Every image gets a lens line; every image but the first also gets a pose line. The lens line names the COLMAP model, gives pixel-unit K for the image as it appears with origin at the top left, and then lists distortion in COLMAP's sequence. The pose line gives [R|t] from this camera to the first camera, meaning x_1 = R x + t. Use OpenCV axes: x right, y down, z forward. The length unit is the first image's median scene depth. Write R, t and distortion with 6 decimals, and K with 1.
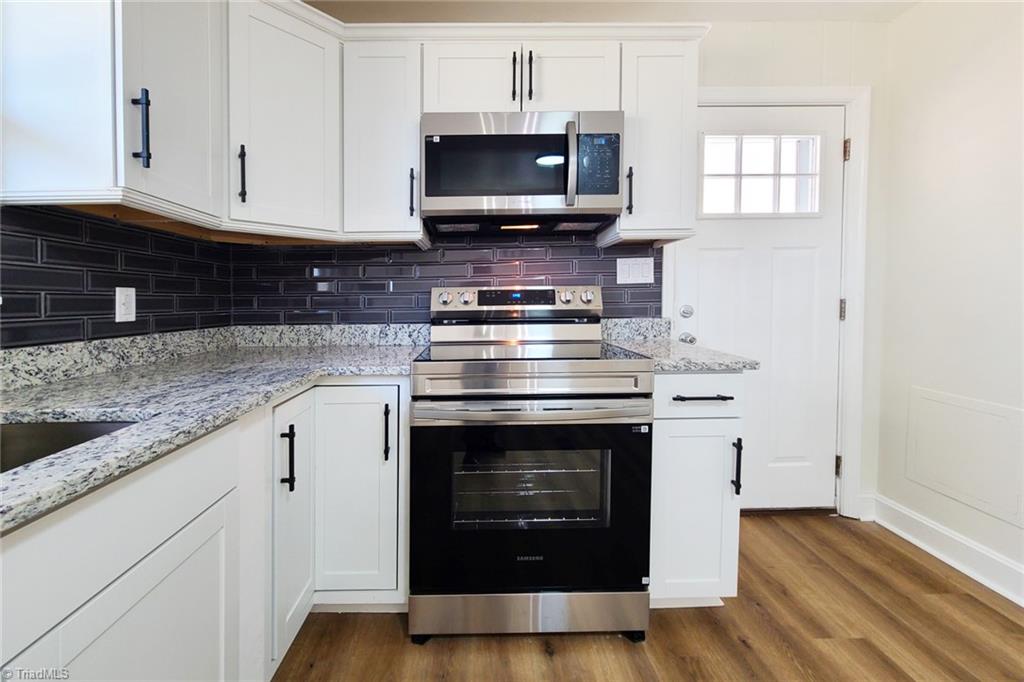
lens RADIAL K [[390.6, 0, 510.3], [0, 390.6, 314.2], [0, 0, 1]] dist [-0.000573, -0.000098]
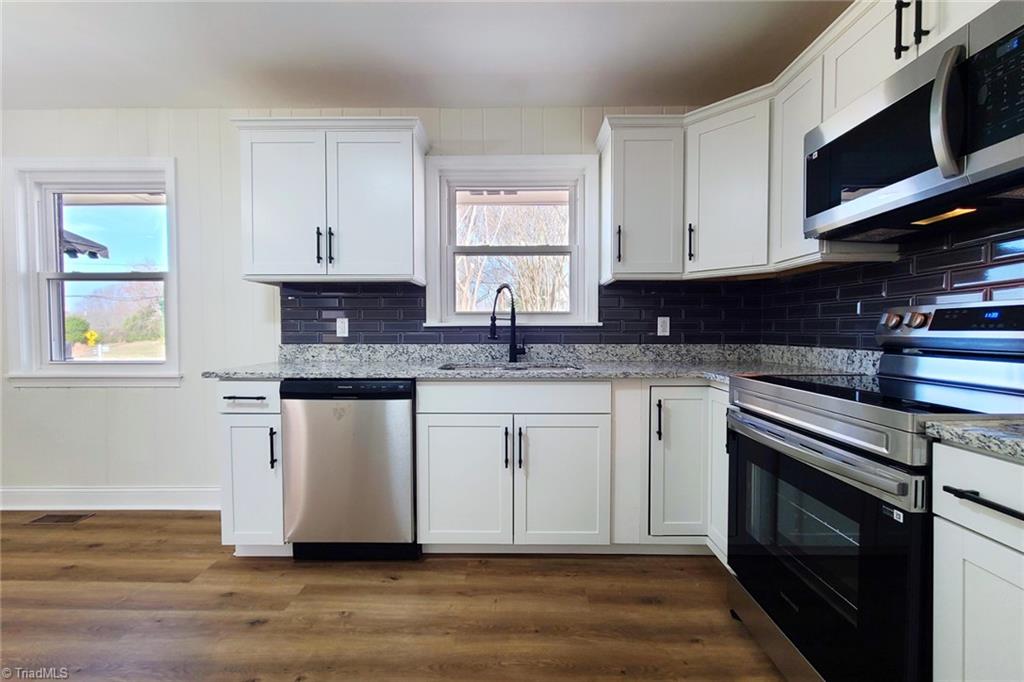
lens RADIAL K [[416.3, 0, 513.8], [0, 416.3, 341.1], [0, 0, 1]] dist [-0.001443, -0.000464]
pose [[-0.010493, 0.038543, -0.999202, 0.848296], [-0.034102, 0.998662, 0.038880, -0.006912], [0.999363, 0.034483, -0.009164, 0.282330]]
